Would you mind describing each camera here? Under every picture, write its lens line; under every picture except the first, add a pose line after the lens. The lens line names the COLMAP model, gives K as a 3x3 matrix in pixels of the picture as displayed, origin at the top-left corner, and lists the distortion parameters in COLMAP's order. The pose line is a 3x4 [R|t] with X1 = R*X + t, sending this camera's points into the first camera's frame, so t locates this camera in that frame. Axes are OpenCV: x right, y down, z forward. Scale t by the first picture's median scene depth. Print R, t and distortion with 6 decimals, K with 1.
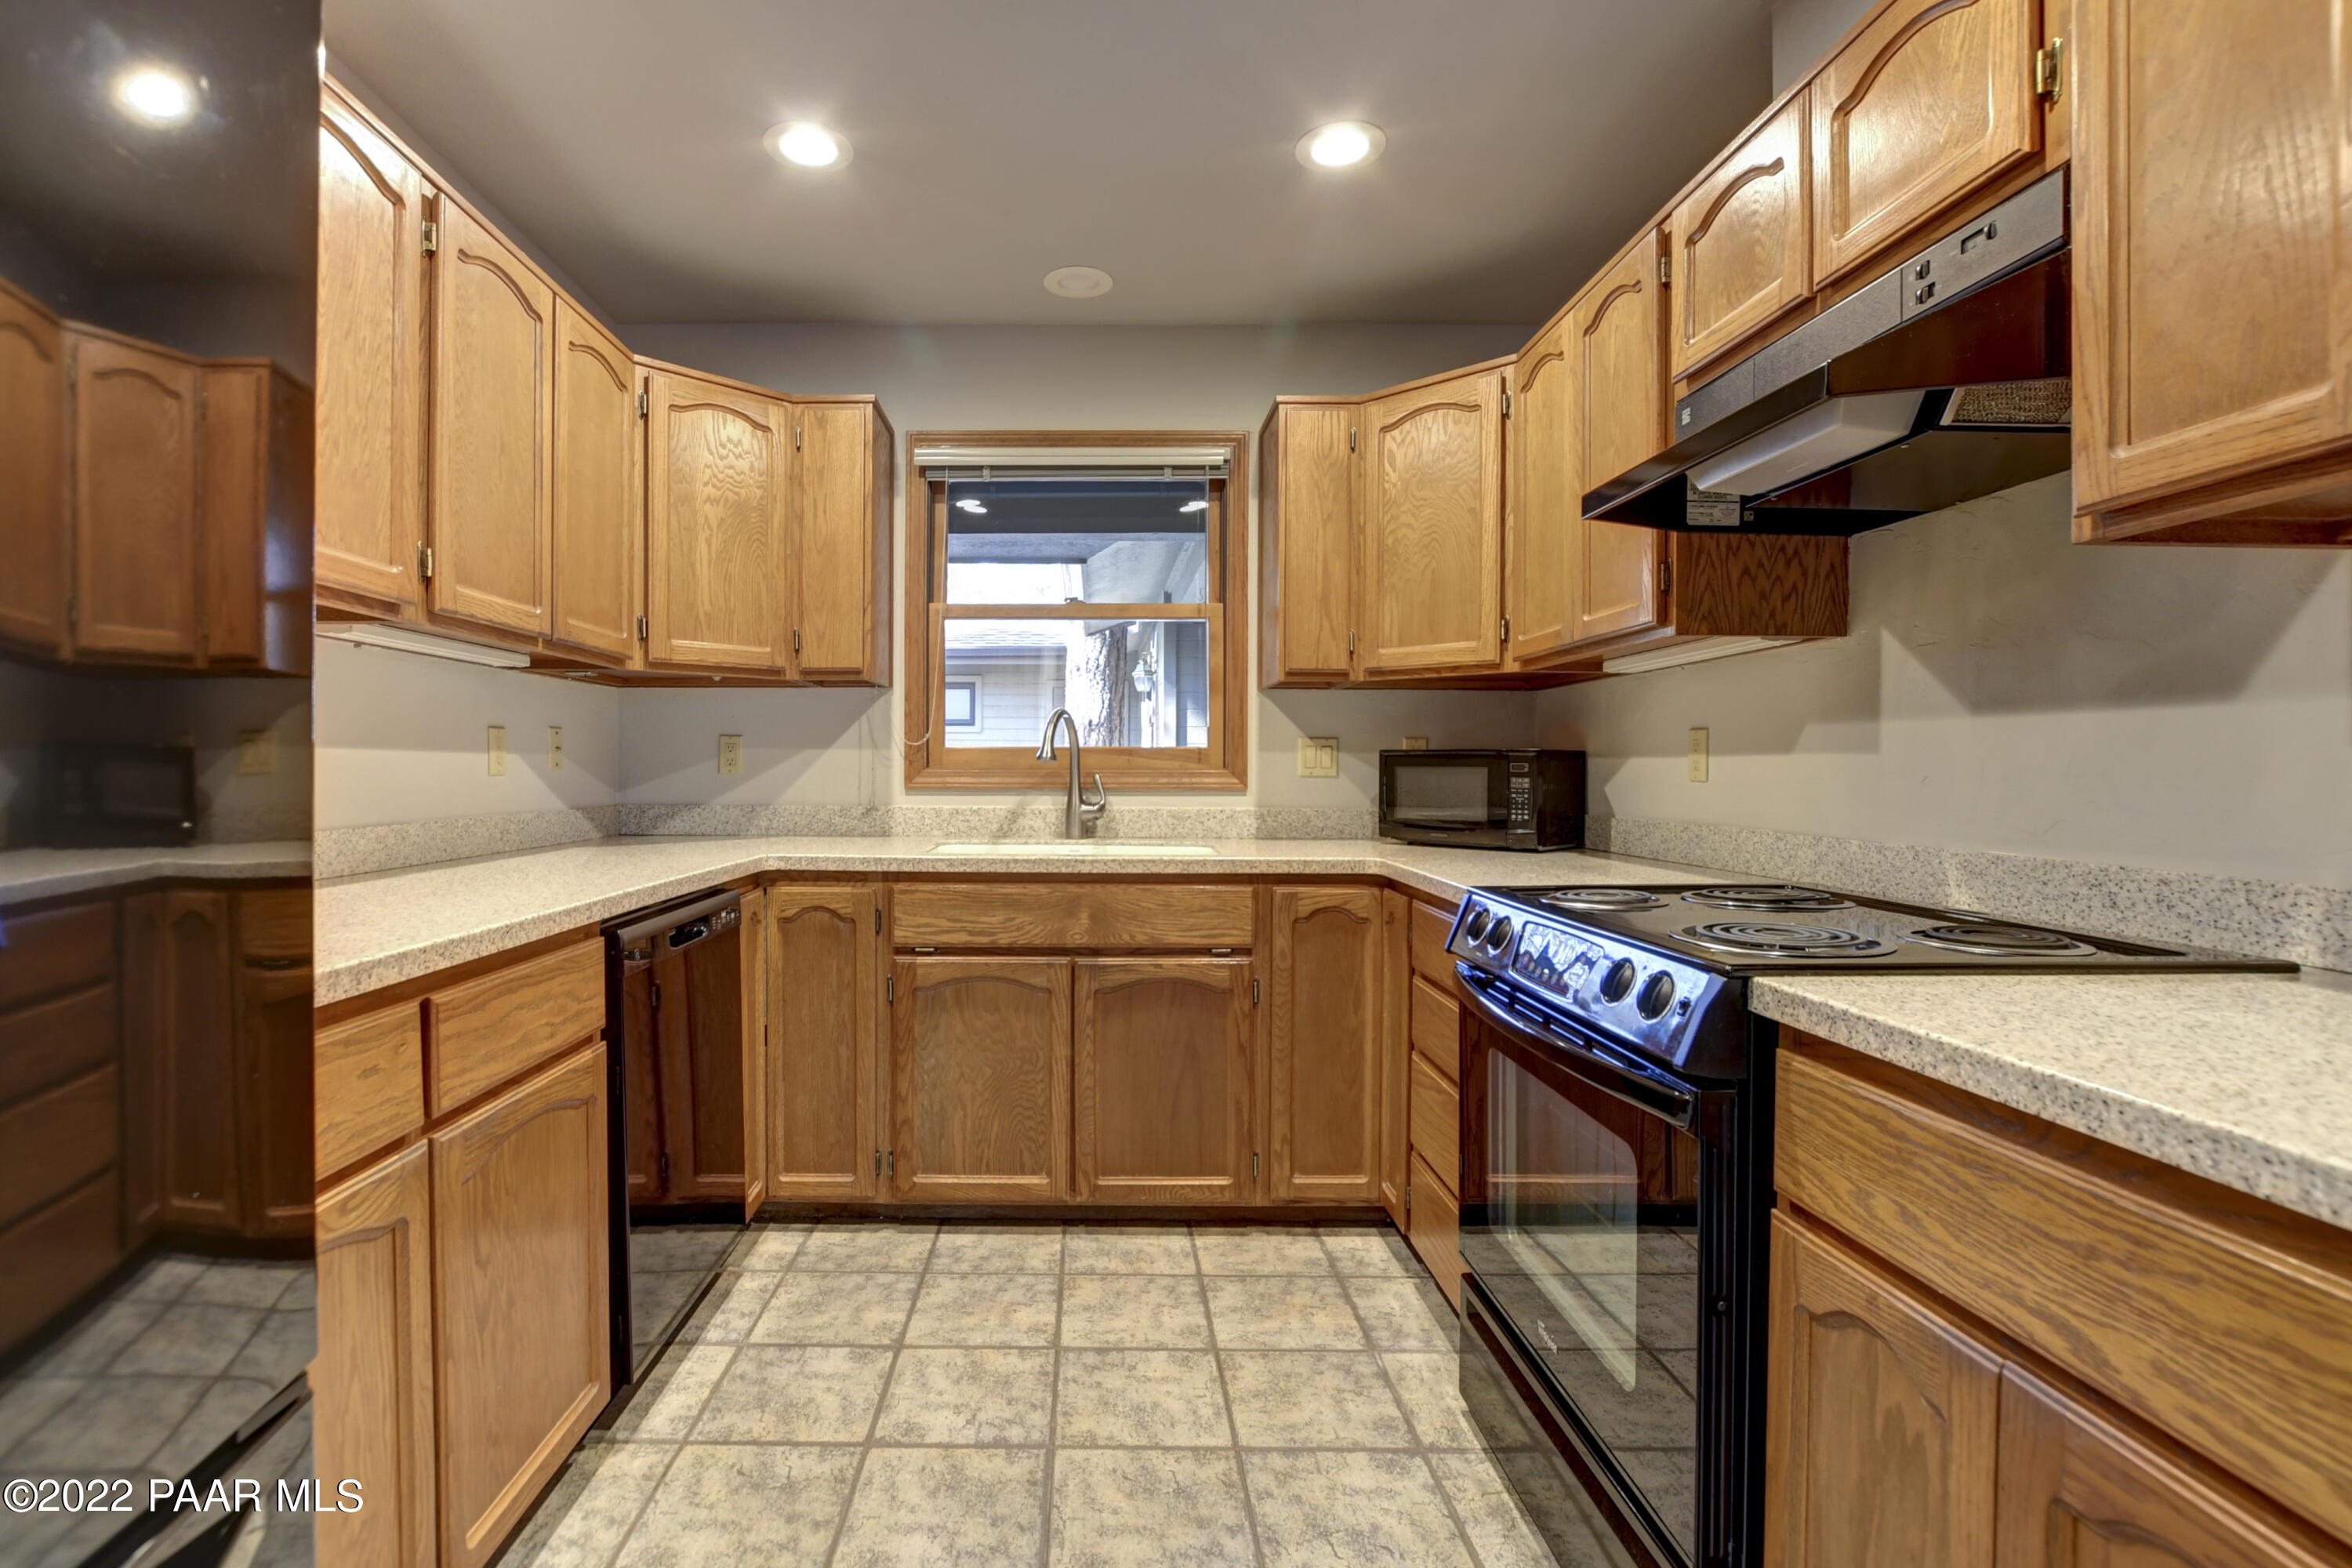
lens RADIAL K [[1043.0, 0, 1081.8], [0, 1043.0, 779.3], [0, 0, 1]] dist [-0.020871, 0.003711]
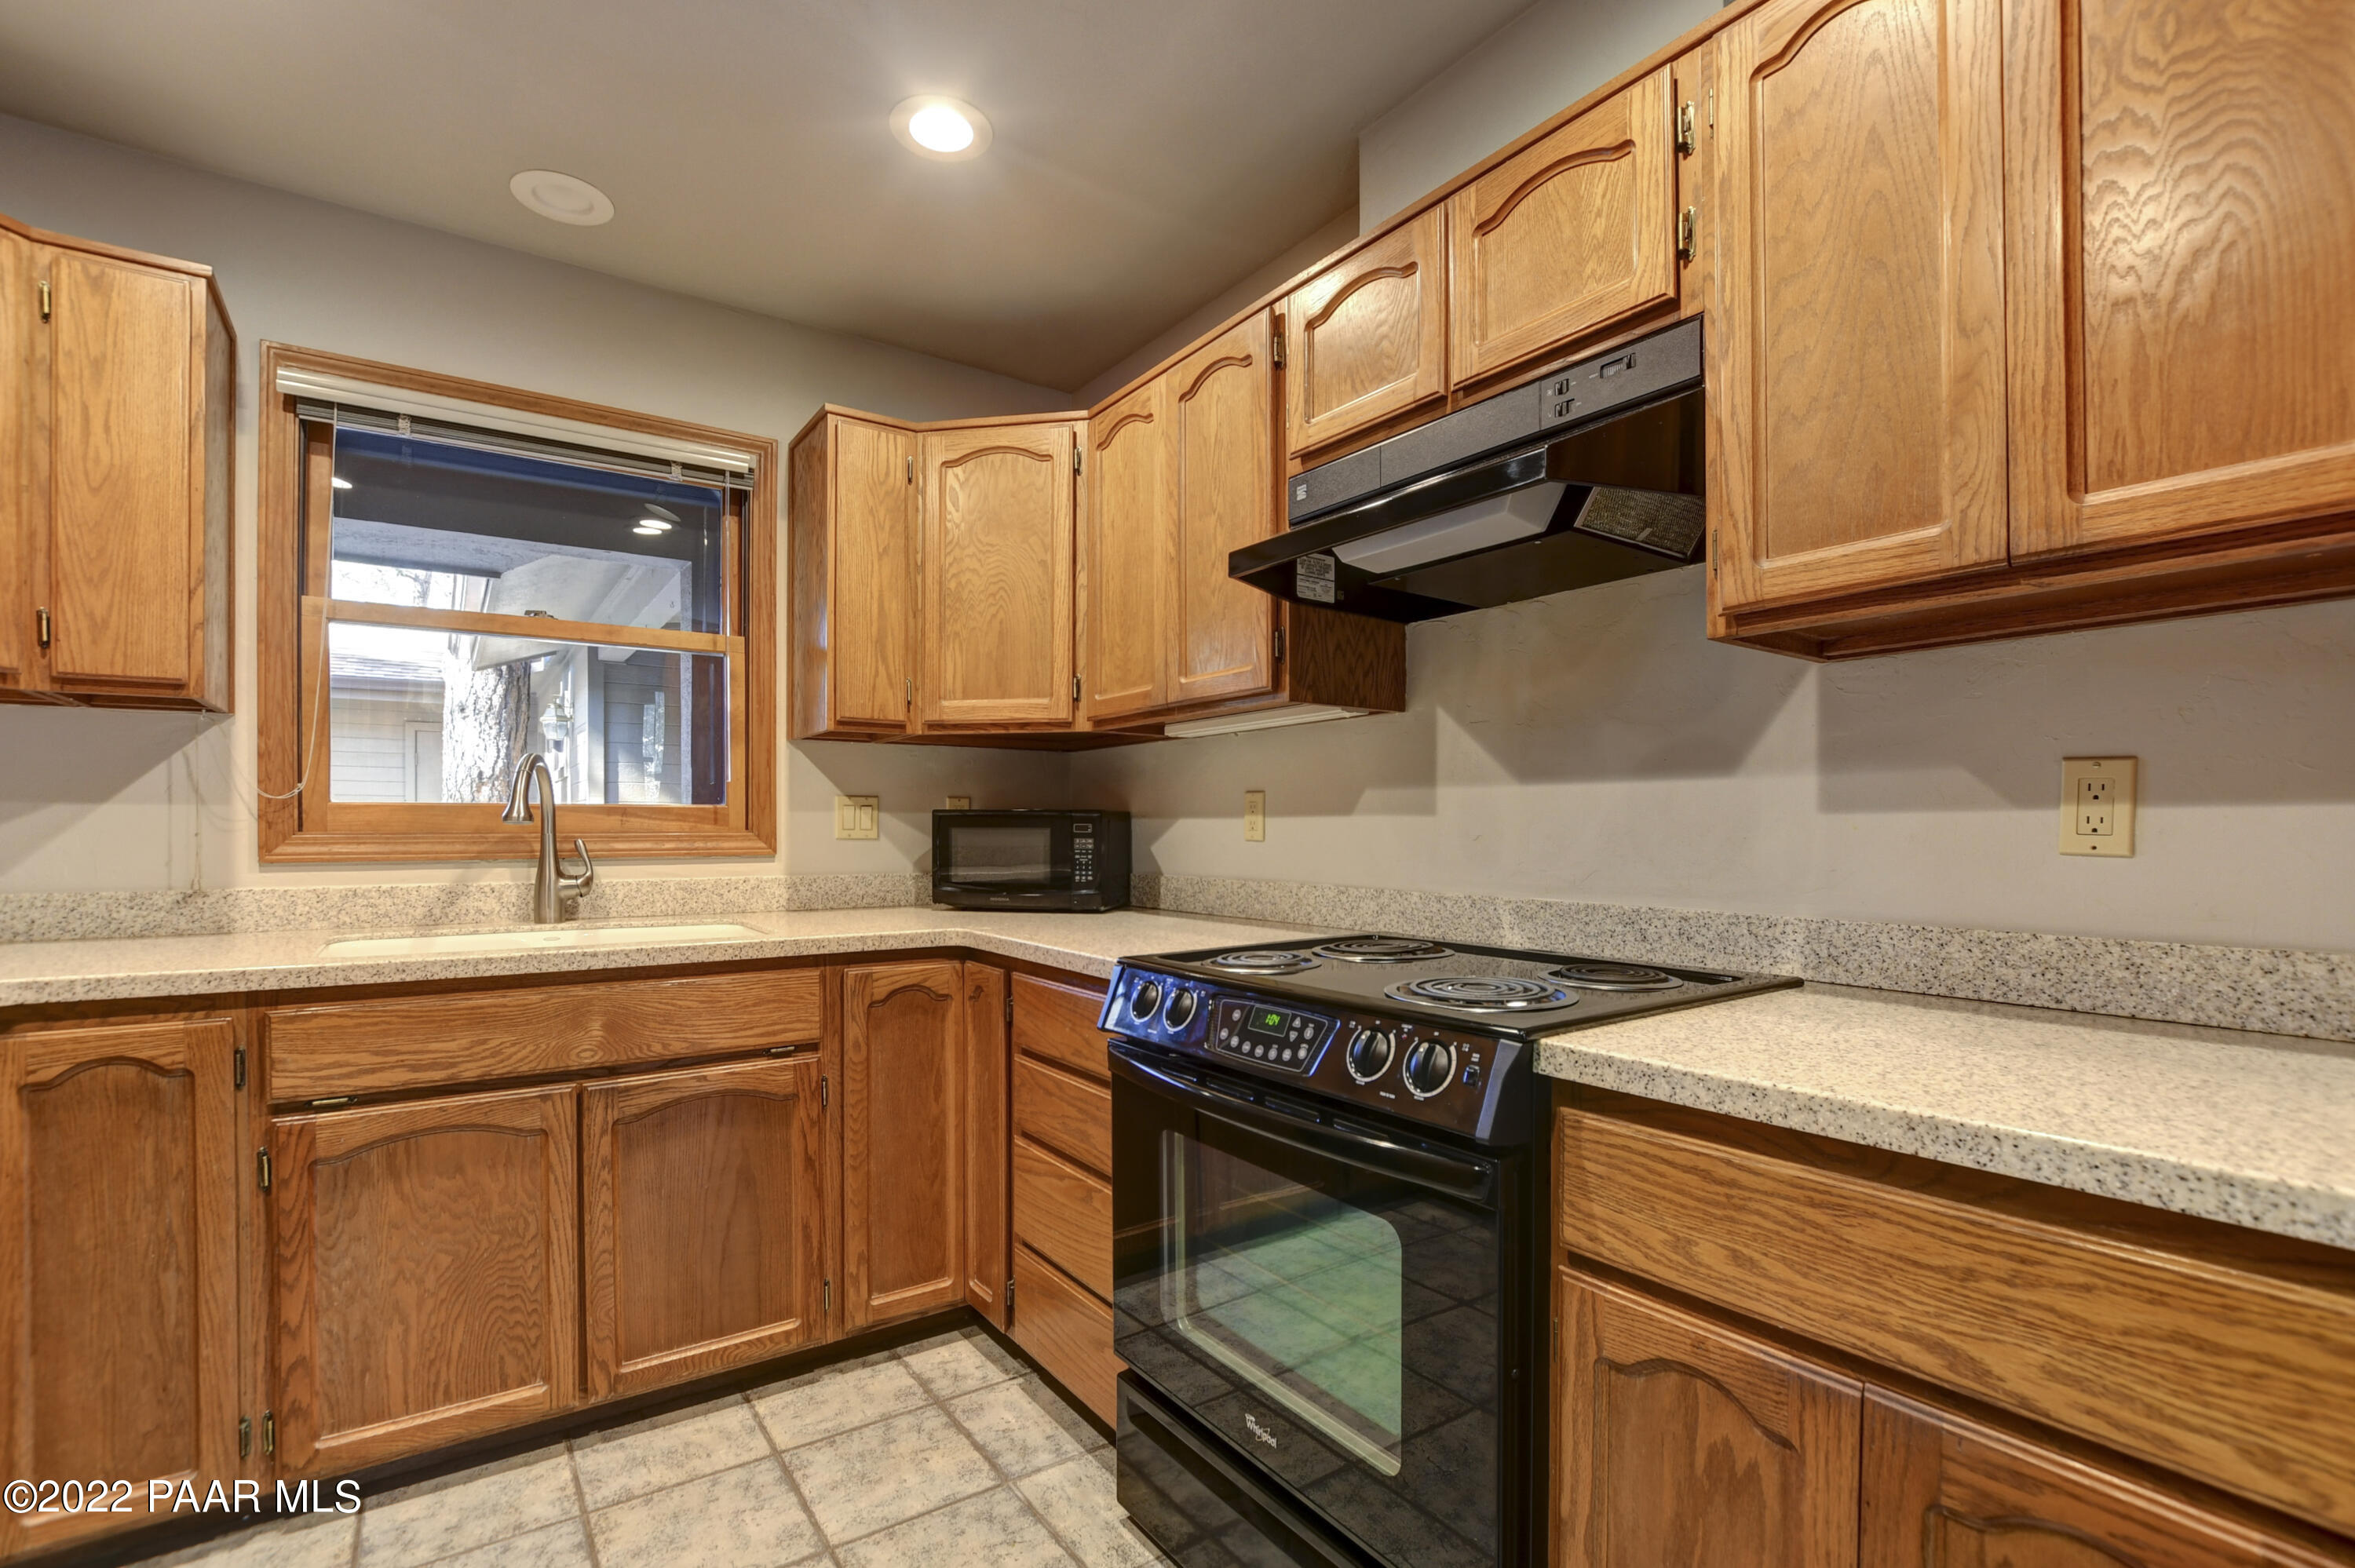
lens RADIAL K [[1044.1, 0, 1183.8], [0, 1044.1, 835.2], [0, 0, 1]] dist [-0.020871, 0.003711]
pose [[0.820695, -0.007787, 0.571313, -0.077988], [0.009942, 0.999950, -0.000652, -0.003485], [-0.571280, 0.006215, 0.820732, 0.136792]]
